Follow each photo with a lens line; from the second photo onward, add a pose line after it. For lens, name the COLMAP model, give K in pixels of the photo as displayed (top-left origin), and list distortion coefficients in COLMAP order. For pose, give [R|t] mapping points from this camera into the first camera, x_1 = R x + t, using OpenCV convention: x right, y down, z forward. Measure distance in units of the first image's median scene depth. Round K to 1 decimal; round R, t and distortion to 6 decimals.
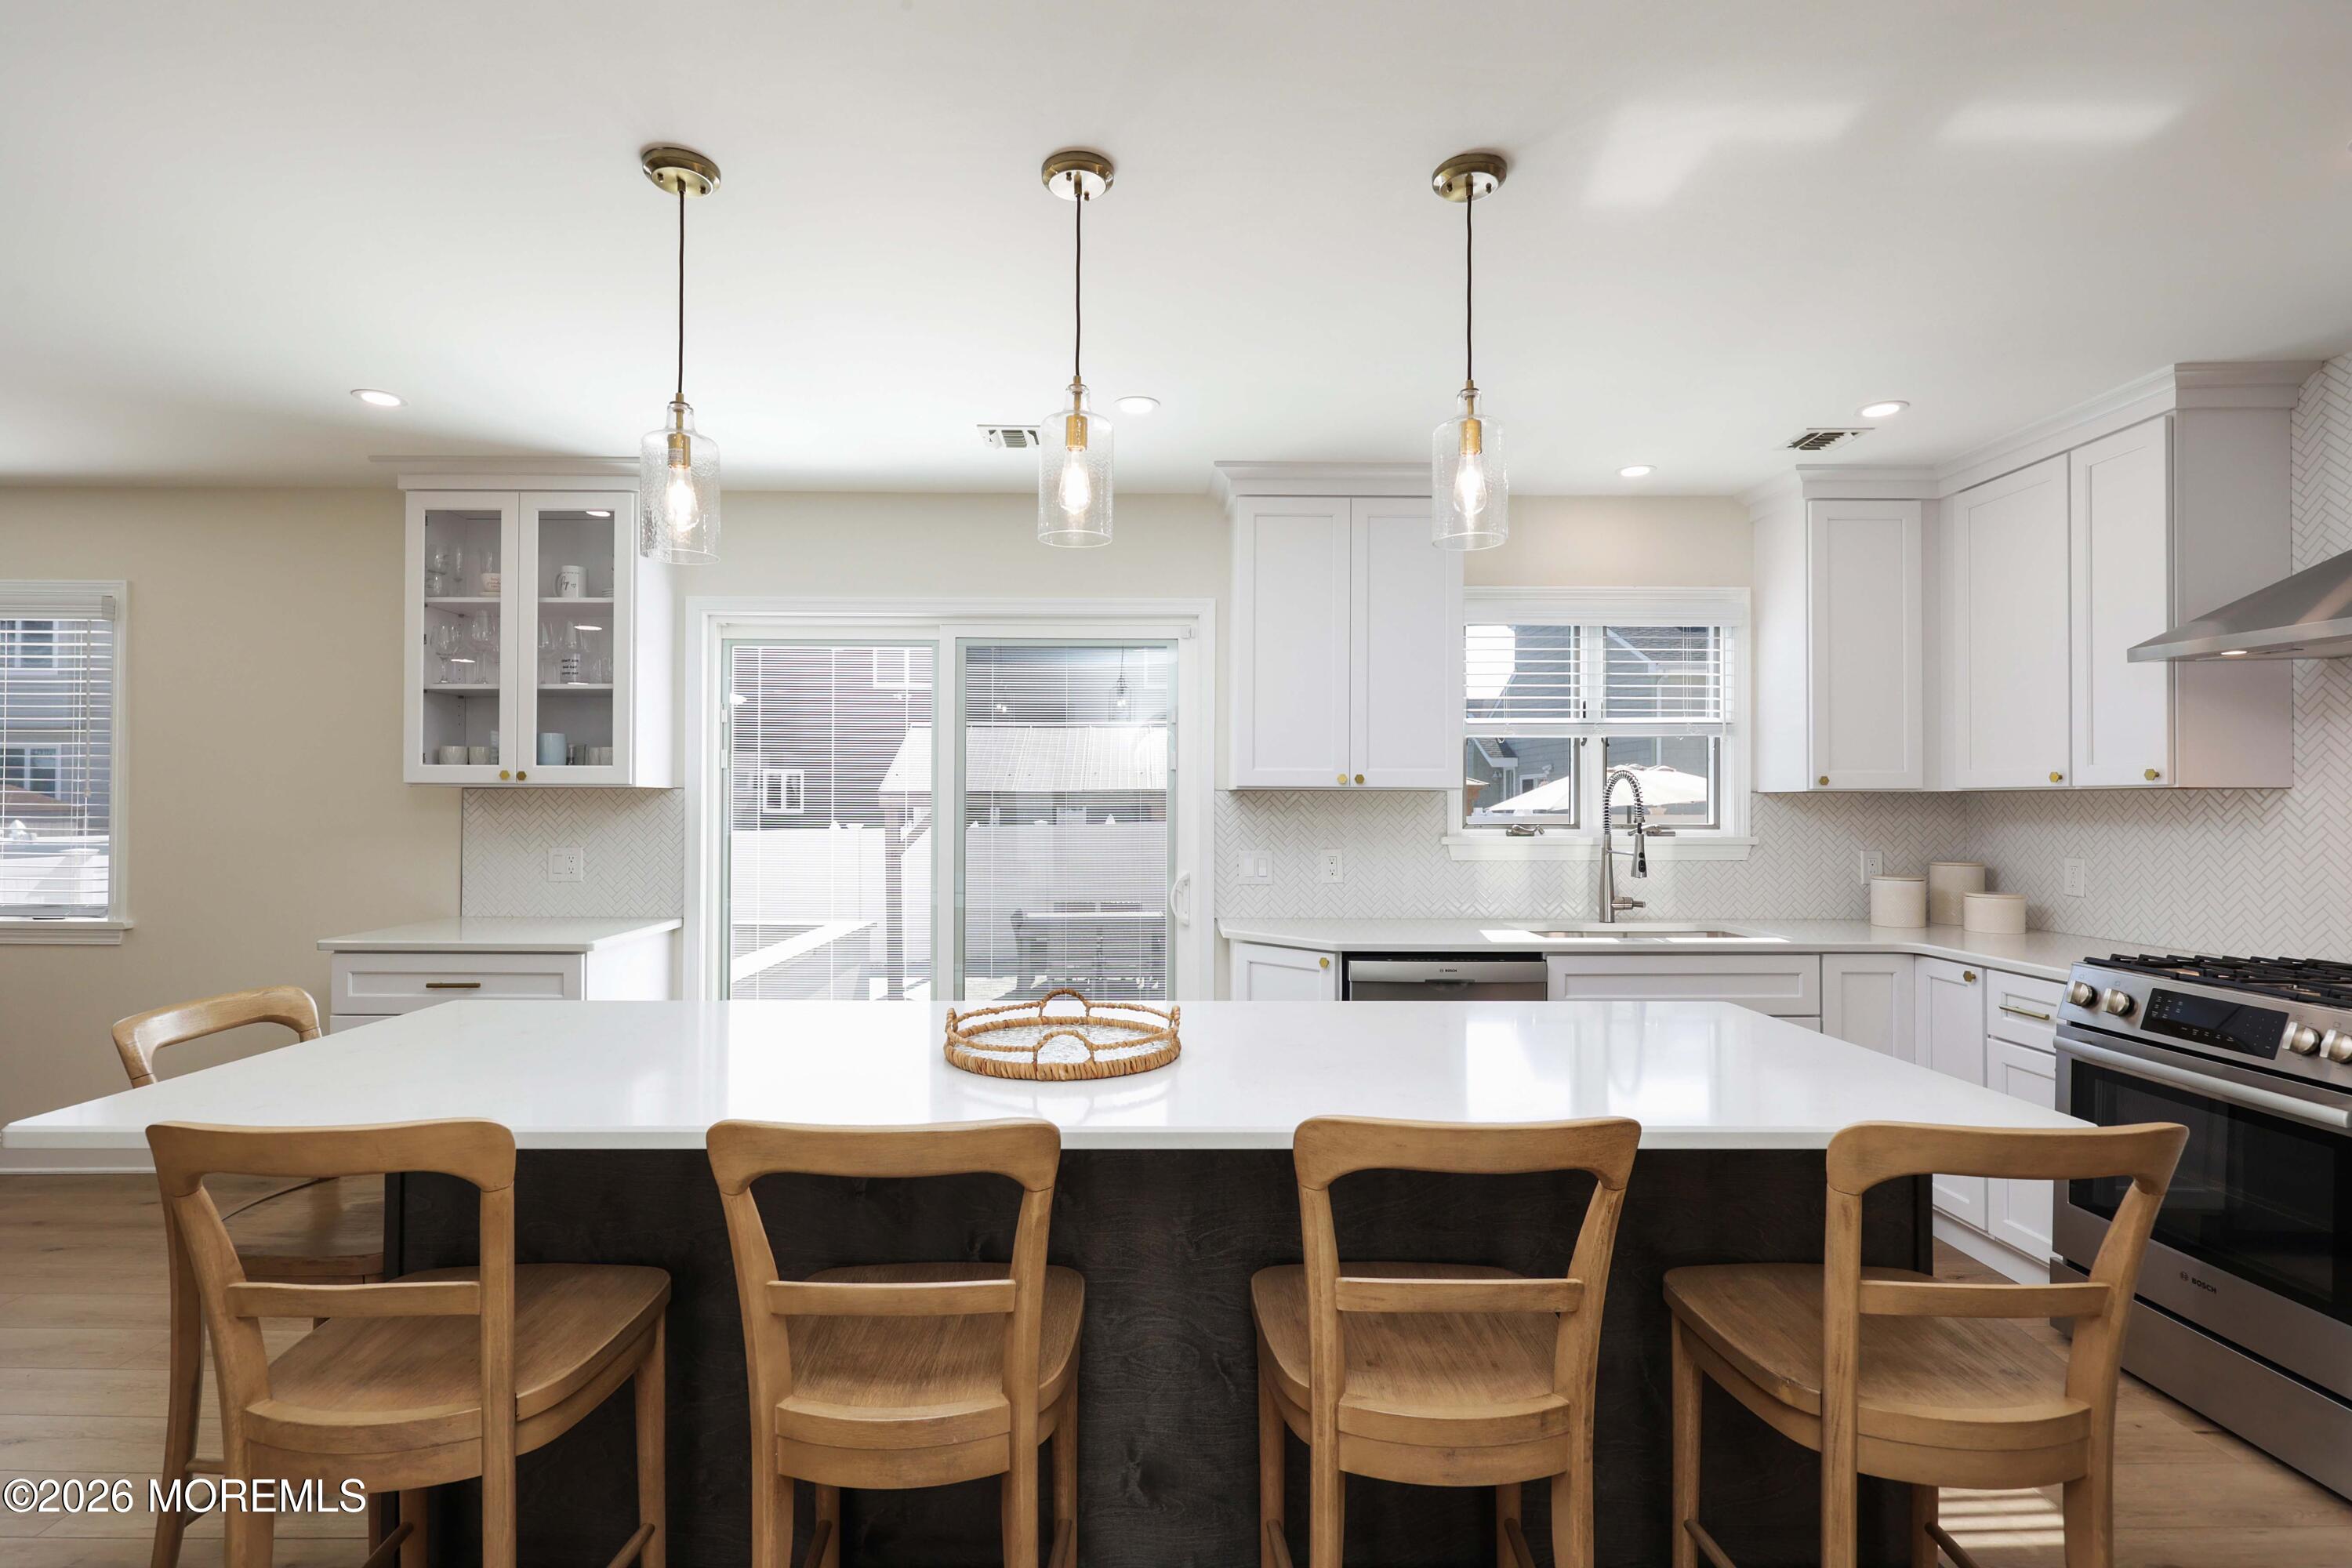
lens RADIAL K [[1128.8, 0, 1188.3], [0, 1128.8, 768.8], [0, 0, 1]] dist [0.003376, -0.000736]
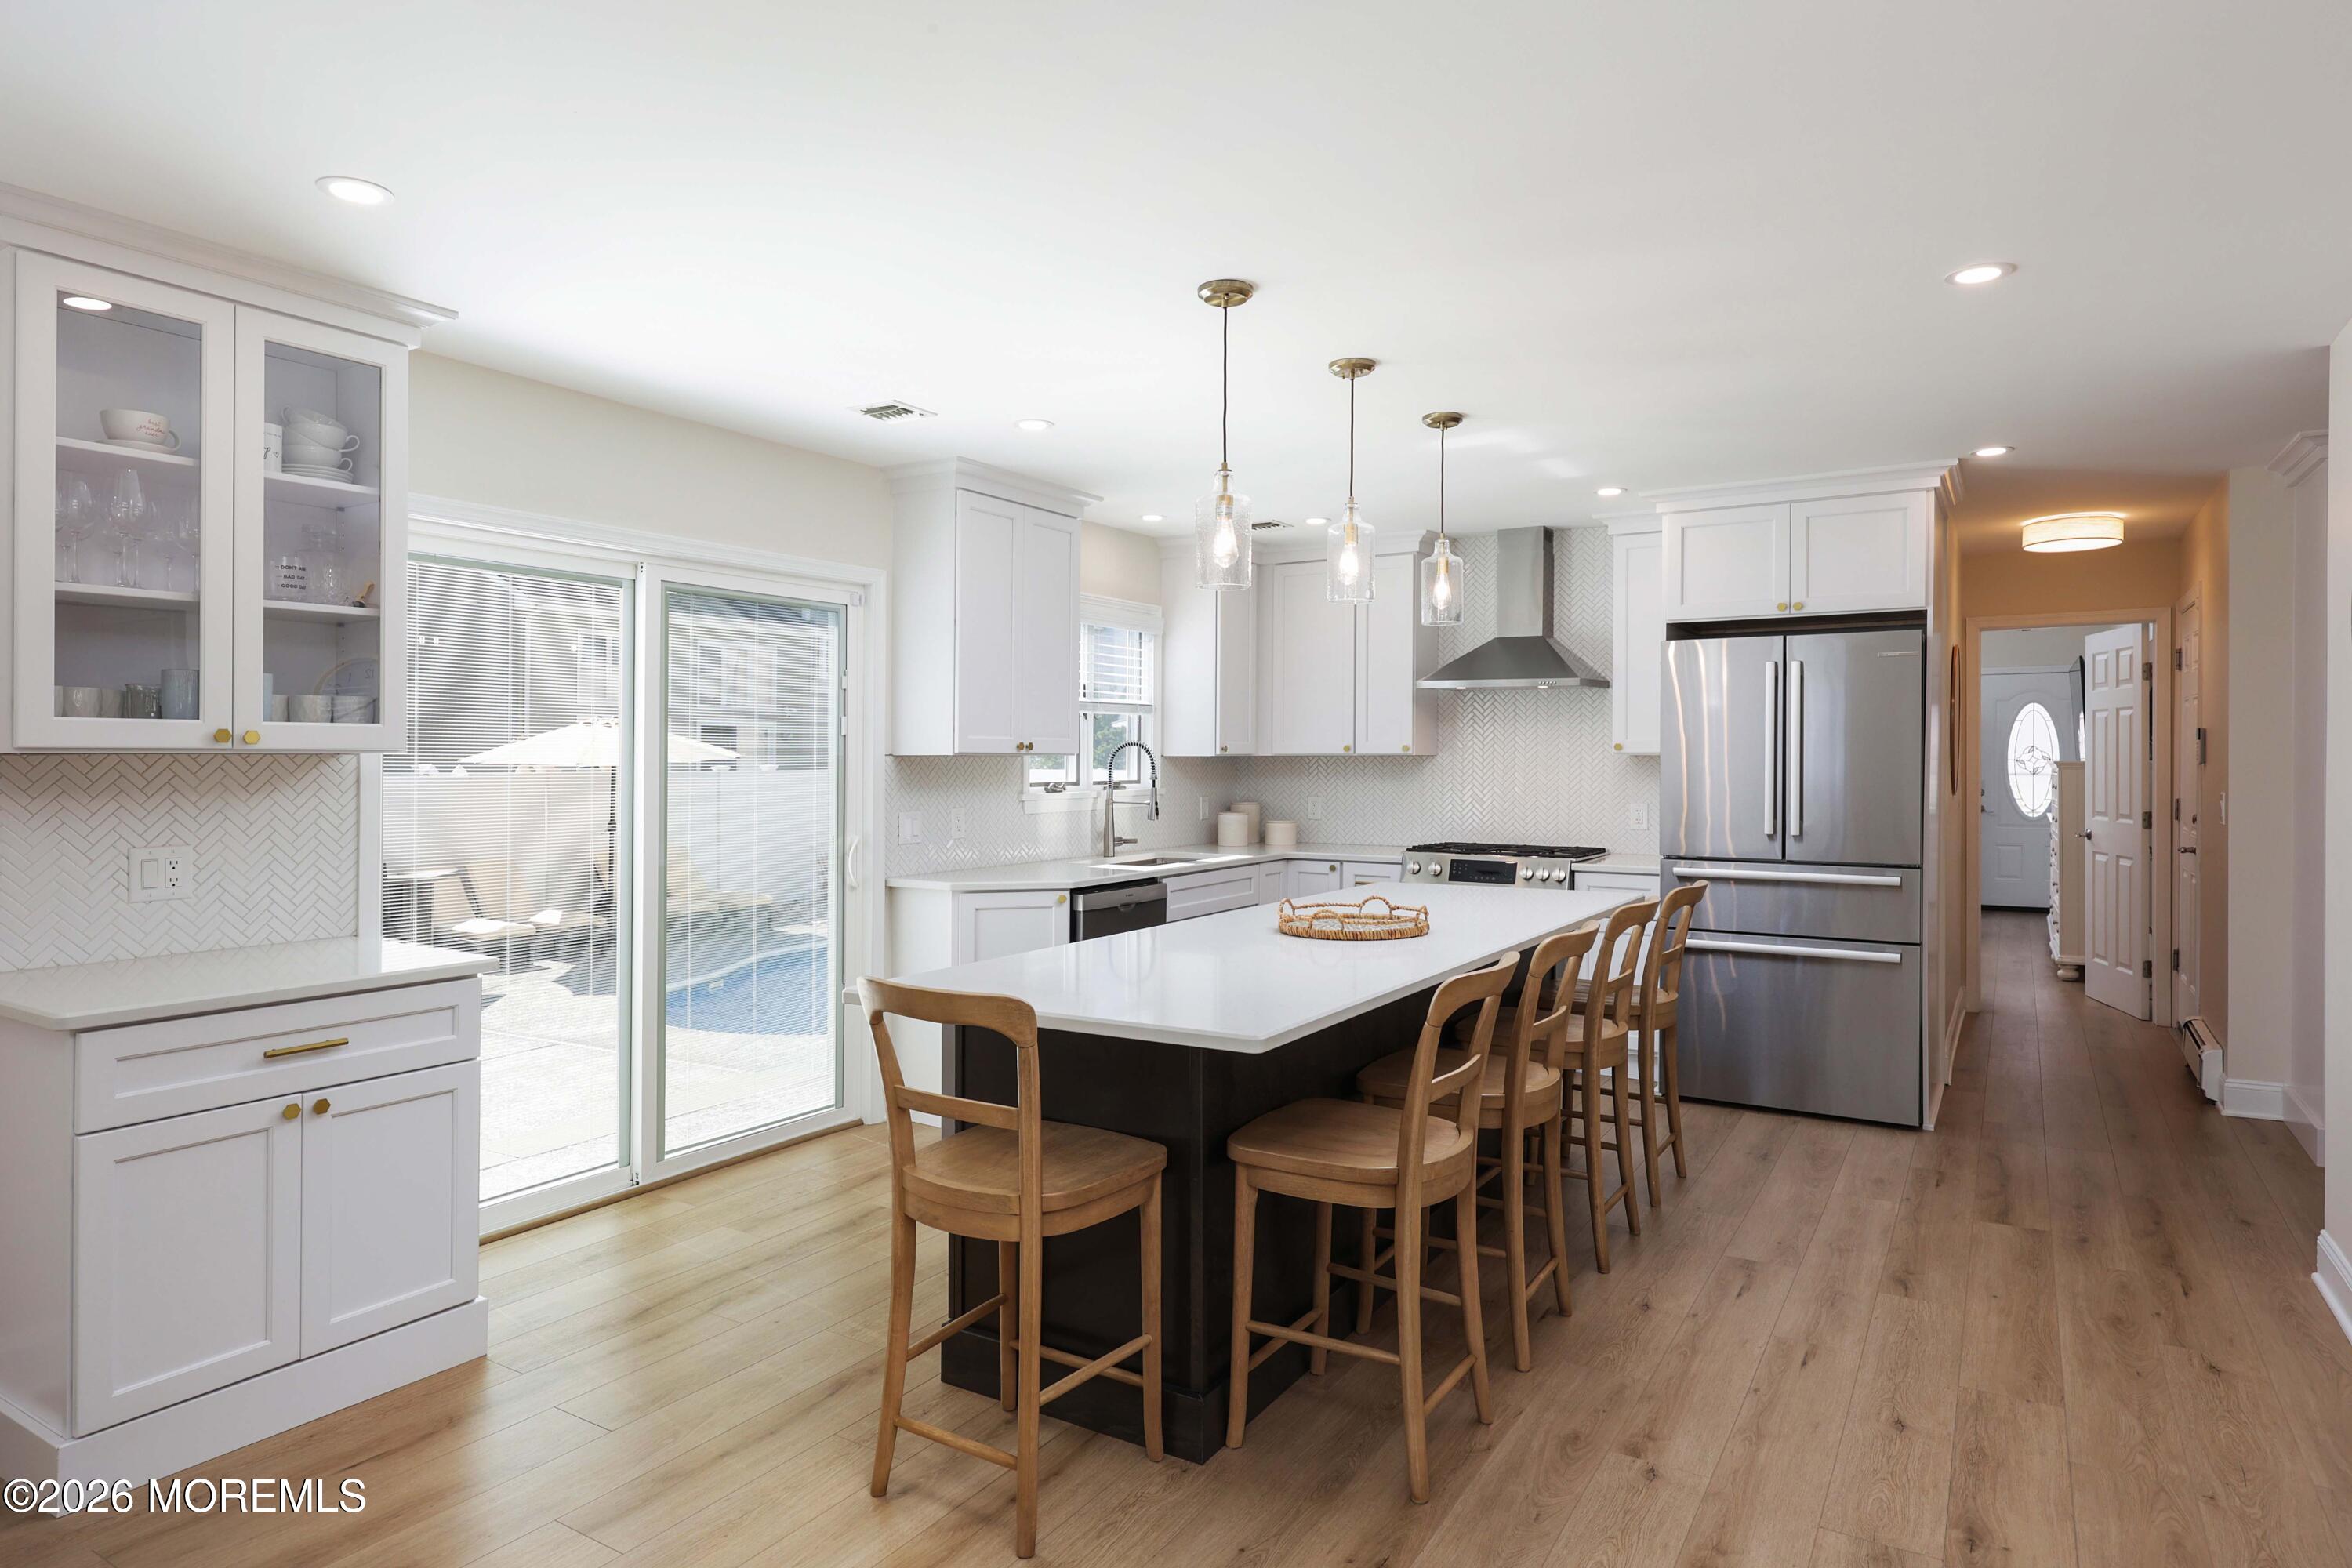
lens RADIAL K [[1342.6, 0, 1184.5], [0, 1342.6, 772.6], [0, 0, 1]] dist [0.001197, 0.000626]
pose [[0.540813, -0.011830, 0.841060, -0.955488], [-0.018497, 0.999492, 0.025953, -0.003423], [-0.840940, -0.029593, 0.540319, 0.106662]]
